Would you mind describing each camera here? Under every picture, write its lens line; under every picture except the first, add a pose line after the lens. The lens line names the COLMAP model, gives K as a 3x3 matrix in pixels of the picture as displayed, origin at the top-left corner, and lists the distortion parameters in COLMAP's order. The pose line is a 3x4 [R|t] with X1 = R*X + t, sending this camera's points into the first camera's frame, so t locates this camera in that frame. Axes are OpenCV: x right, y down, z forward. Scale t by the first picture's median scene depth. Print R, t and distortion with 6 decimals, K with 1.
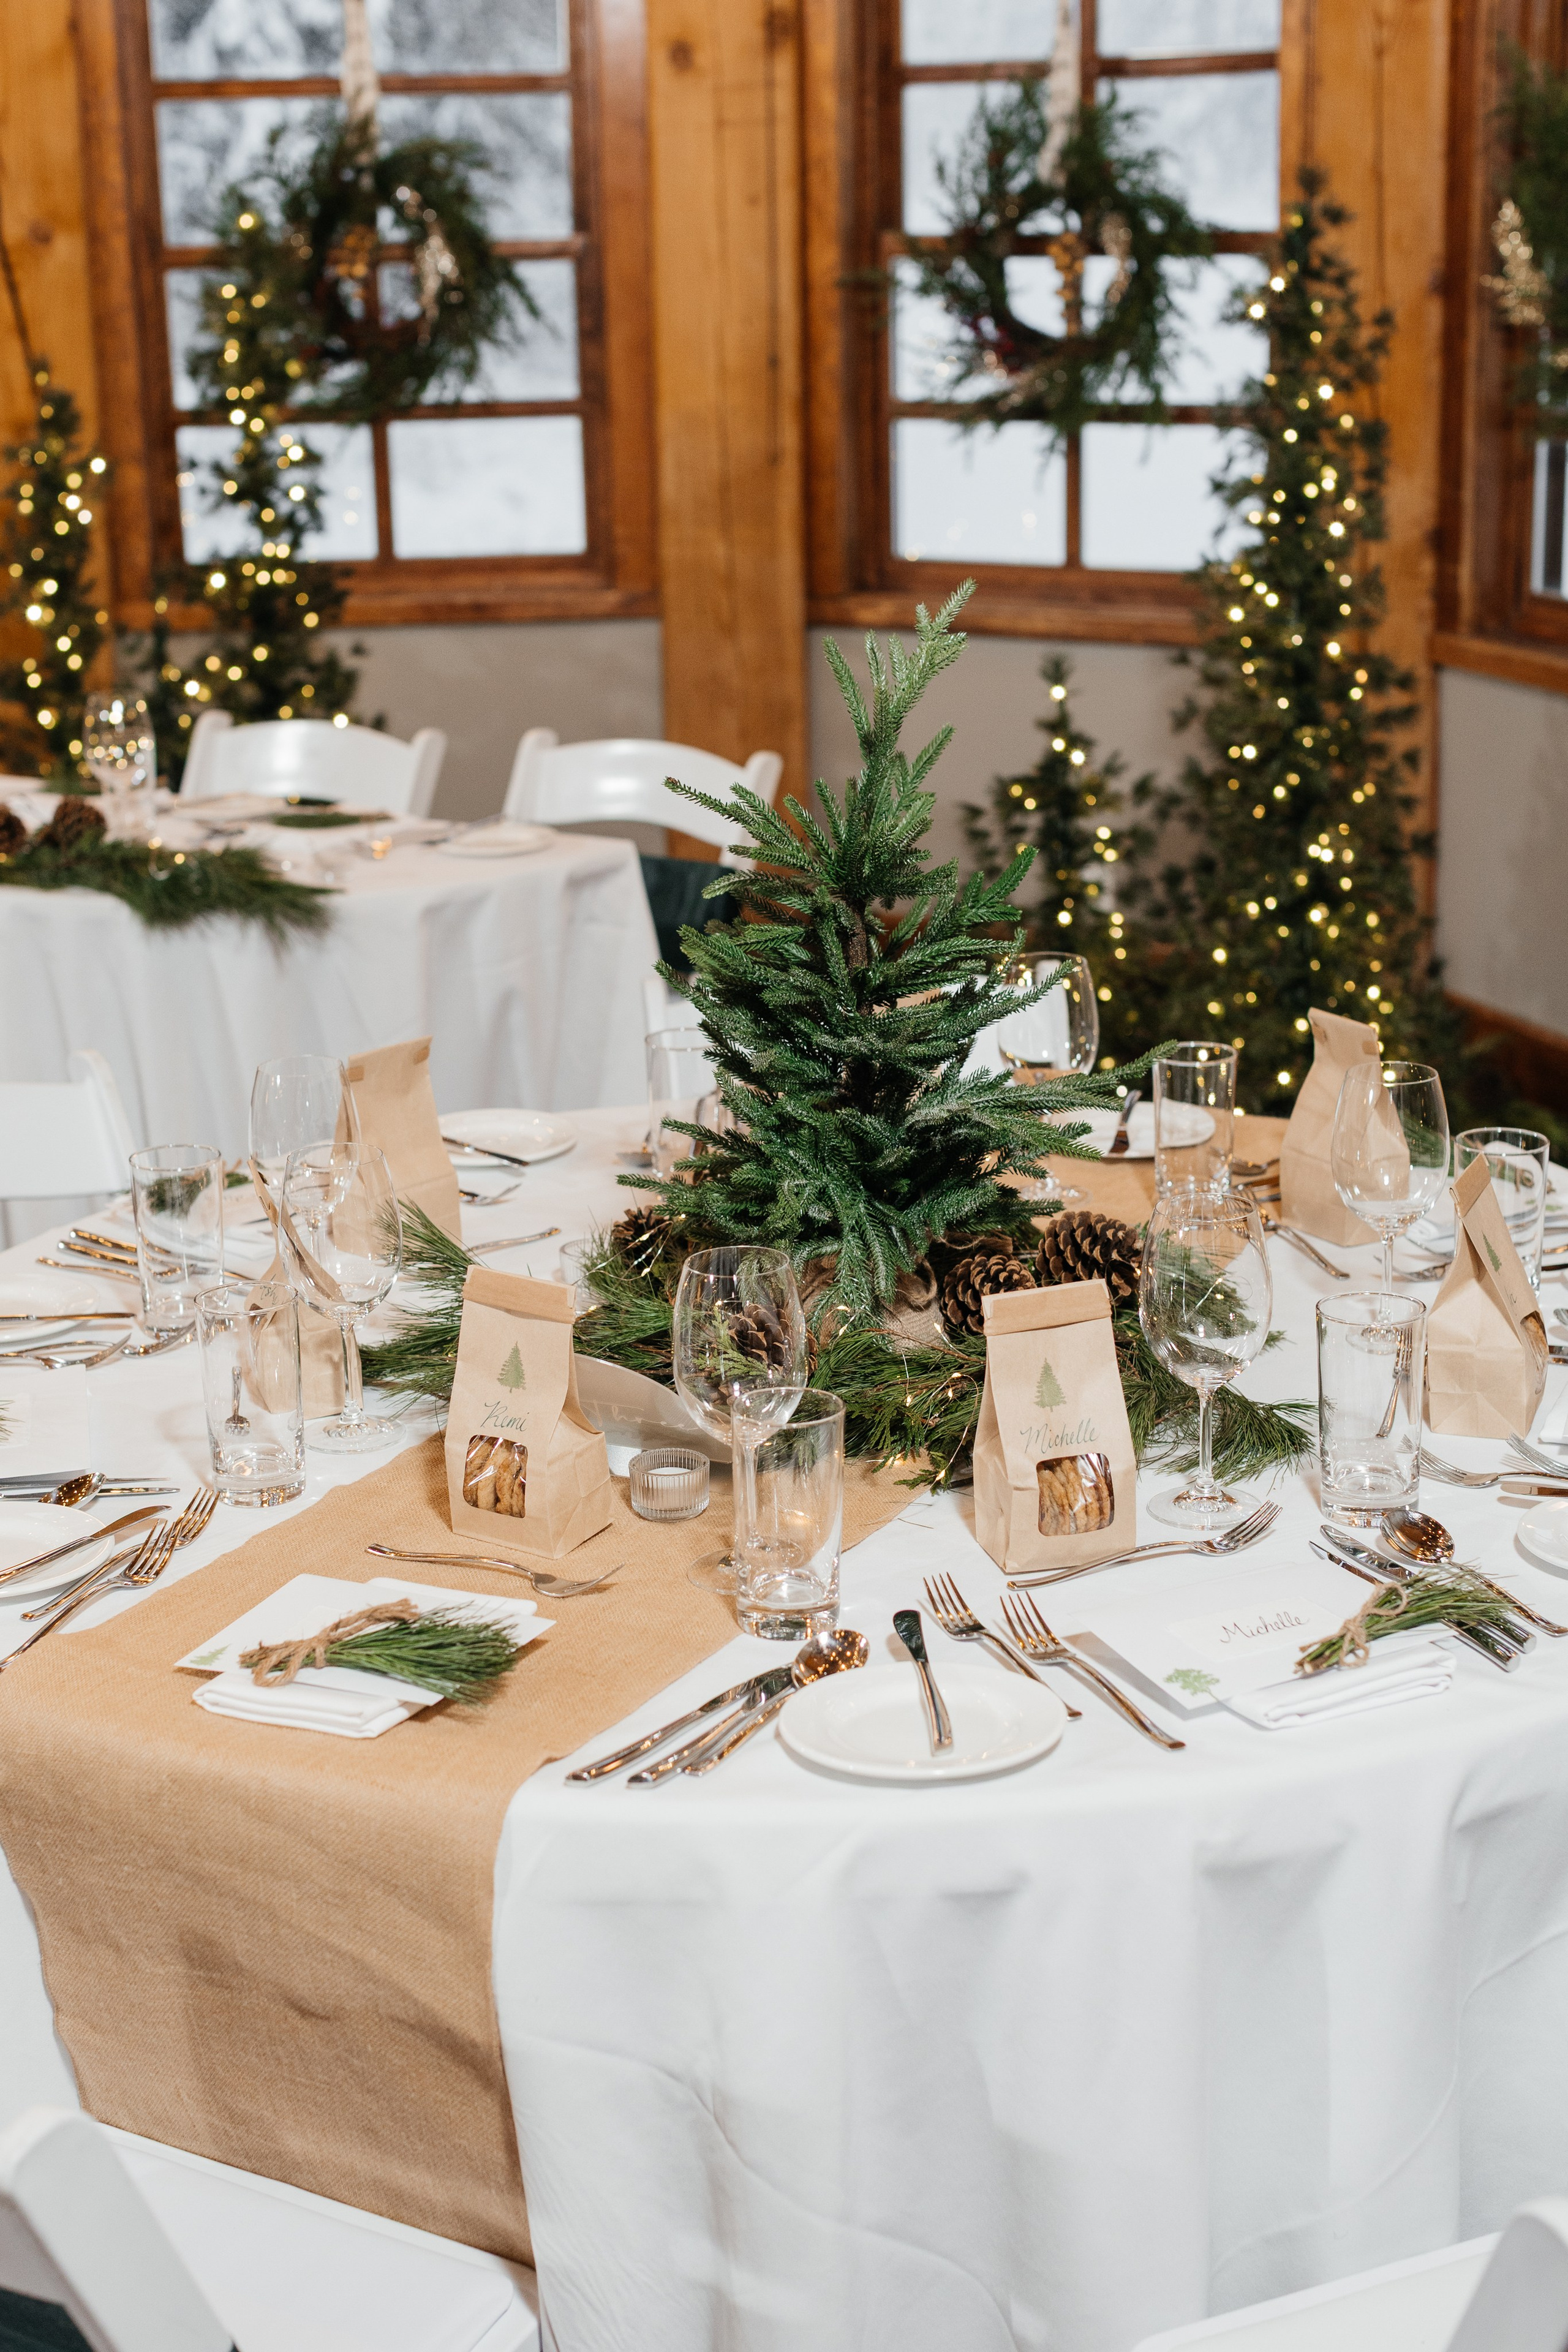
lens RADIAL K [[3552.3, 0, 739.4], [0, 3552.3, 1176.7], [0, 0, 1]] dist [0.016511, 0.019610]
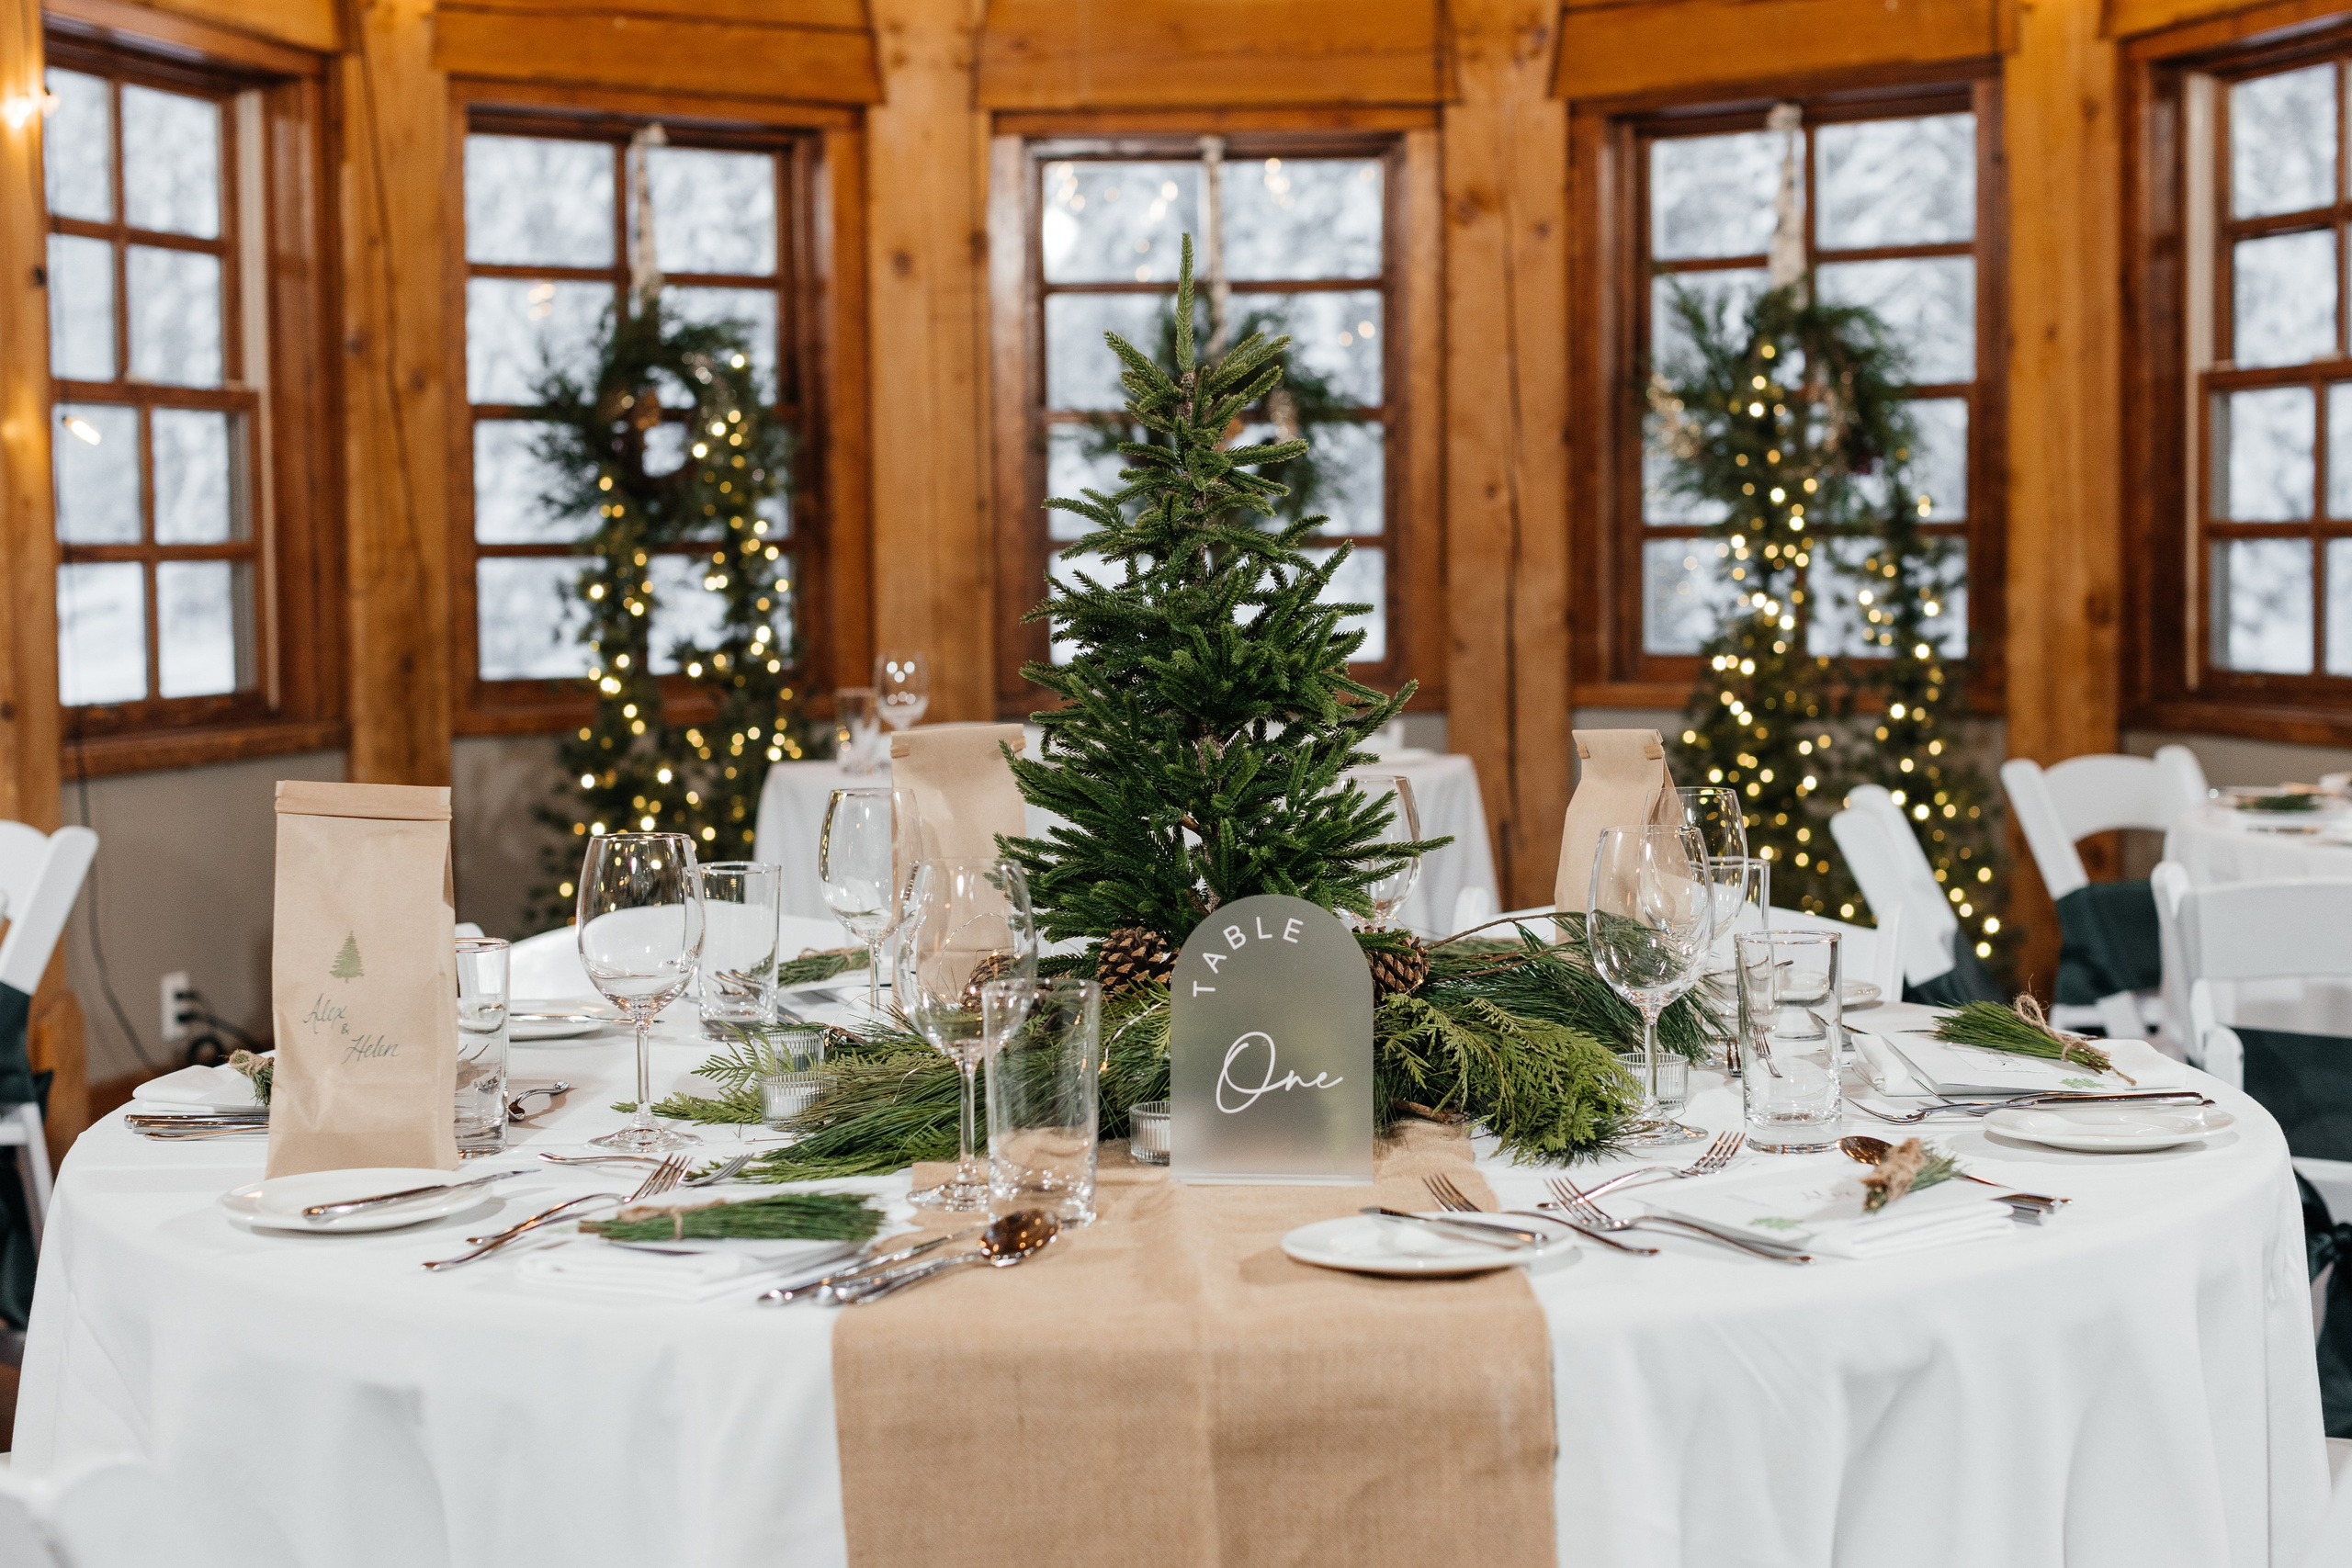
lens RADIAL K [[3491.6, 0, 1166.3], [0, 3491.6, 777.2], [0, 0, 1]] dist [0.000452, 0.027430]
pose [[0.821319, -0.024319, 0.569951, -0.641637], [0.150889, 0.972770, -0.175930, 0.085443], [-0.550153, 0.230494, 0.802624, 0.021279]]
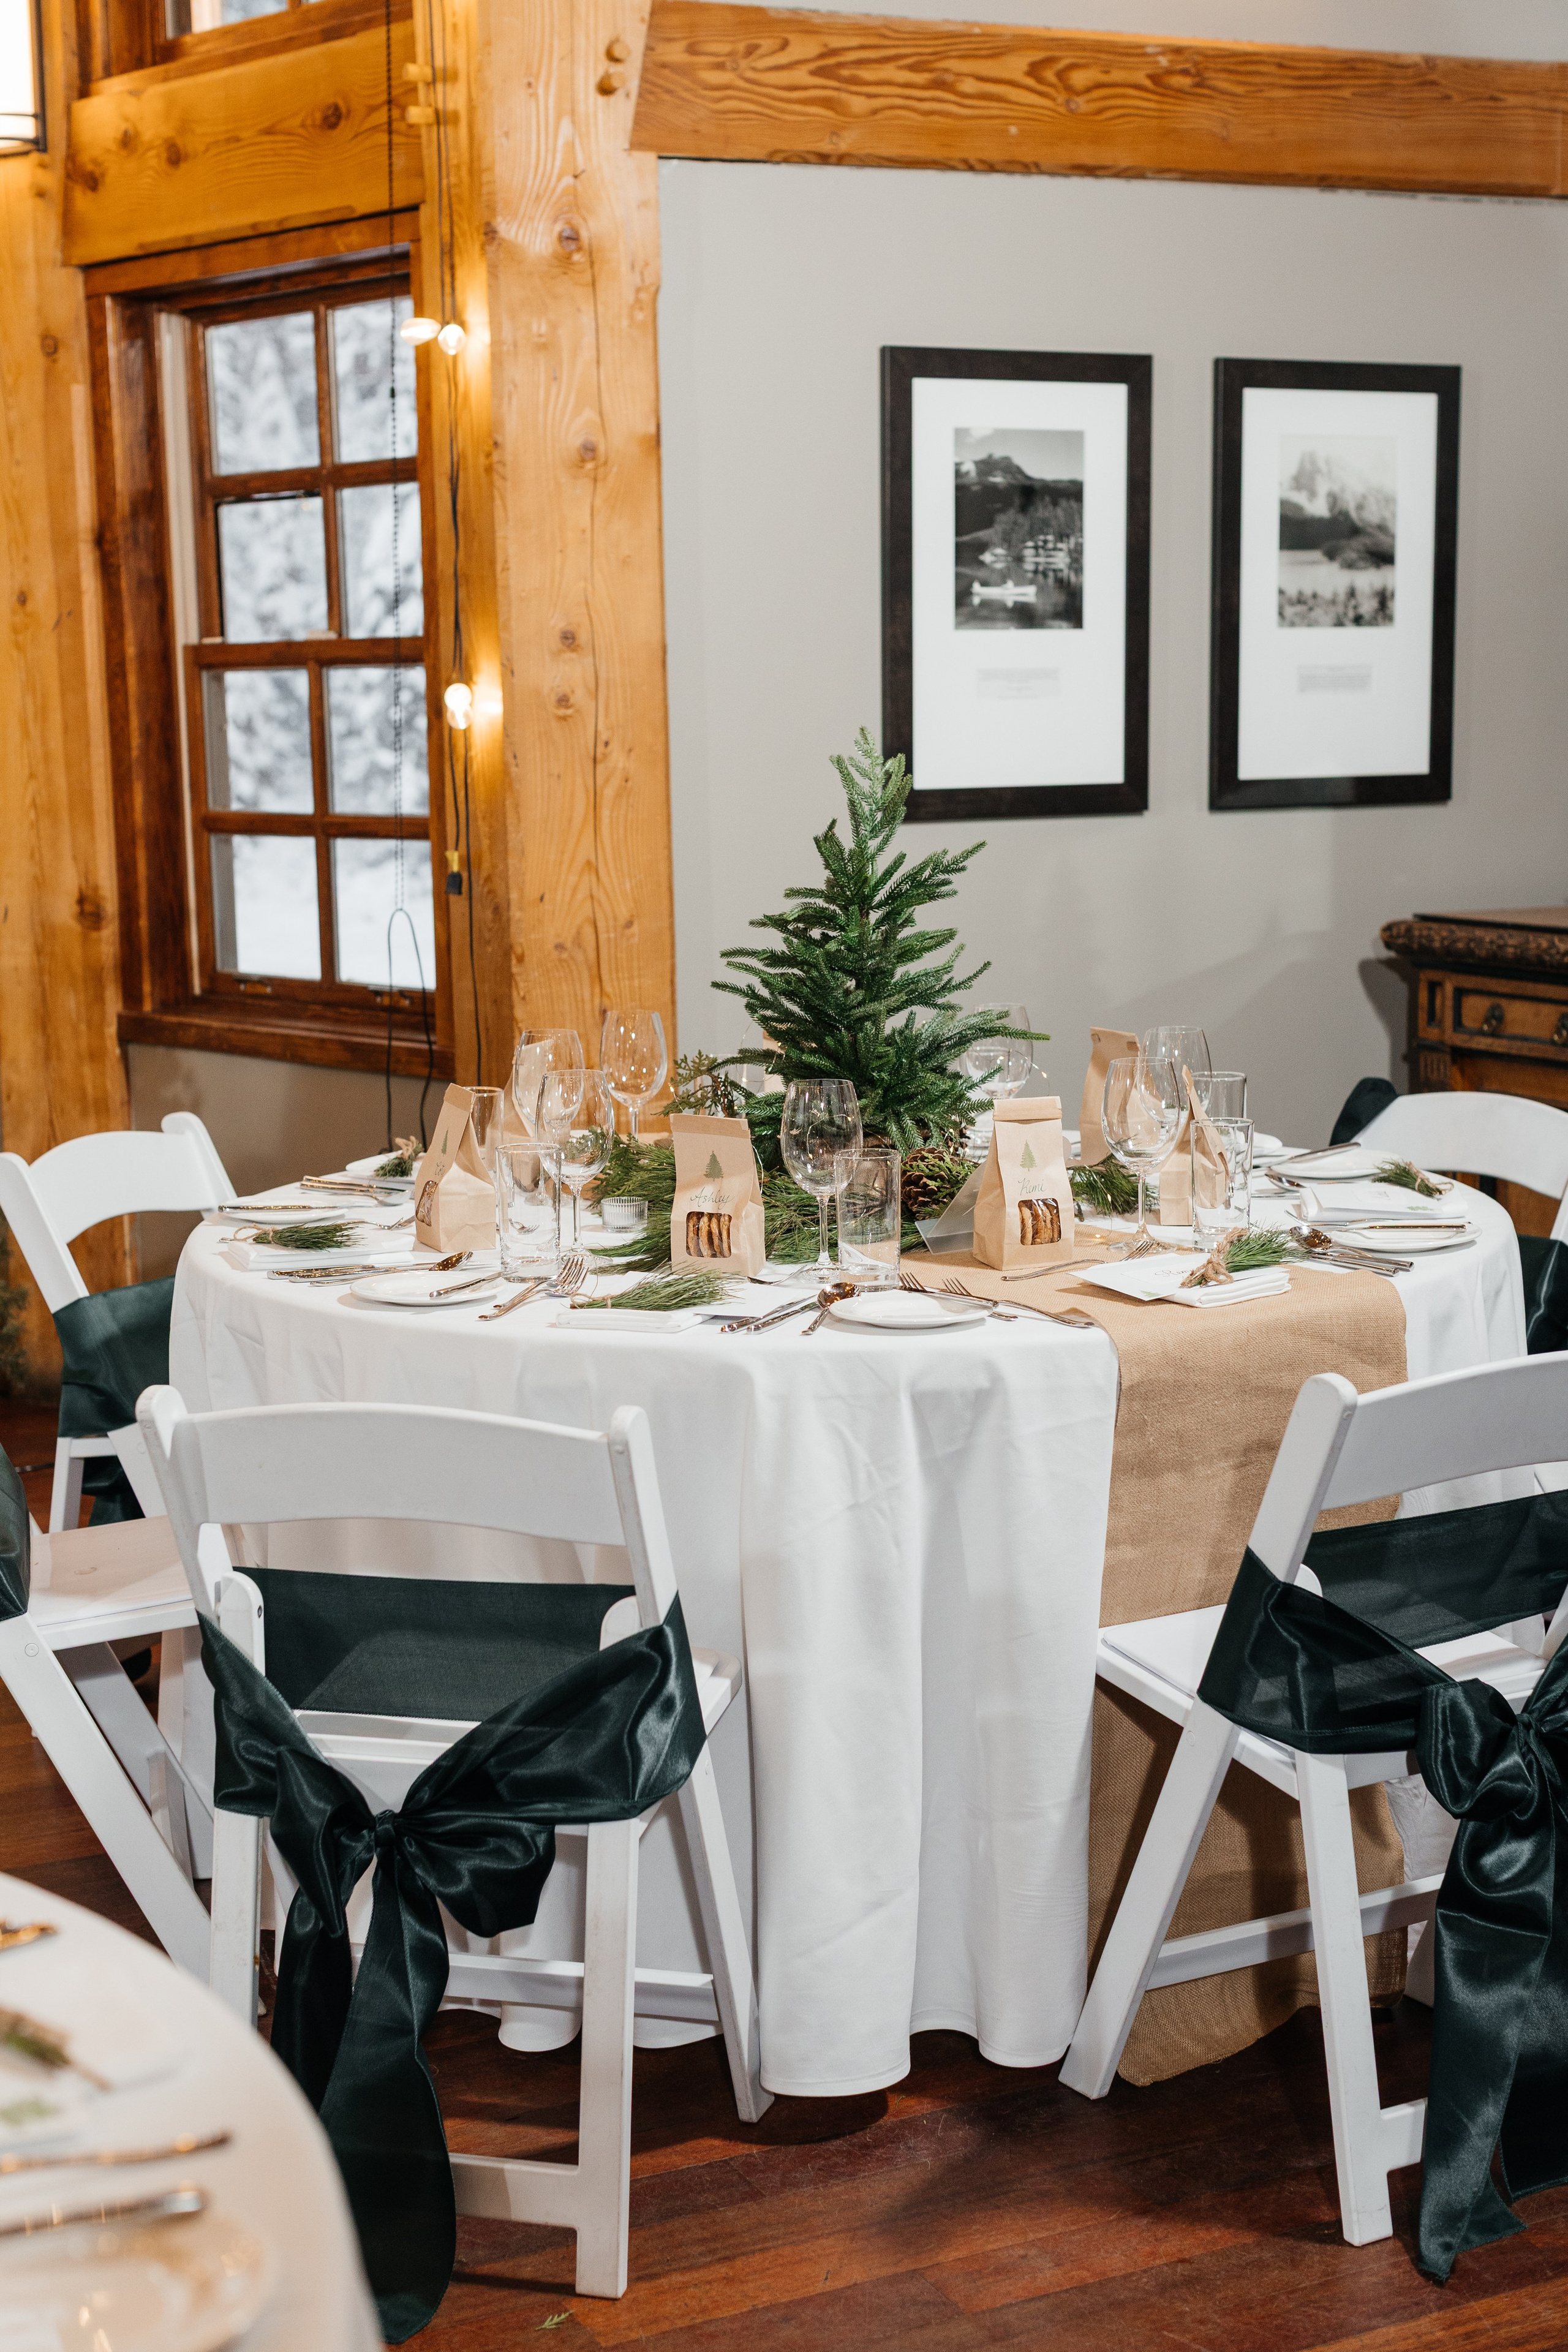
lens RADIAL K [[3356.3, 0, 772.4], [0, 3356.3, 1176.8], [0, 0, 1]] dist [0.018959, -0.000701]
pose [[0.486896, -0.109953, 0.866512, -0.511886], [0.247944, 0.968635, -0.016409, 0.021376], [-0.837530, 0.222836, 0.498887, 0.110447]]
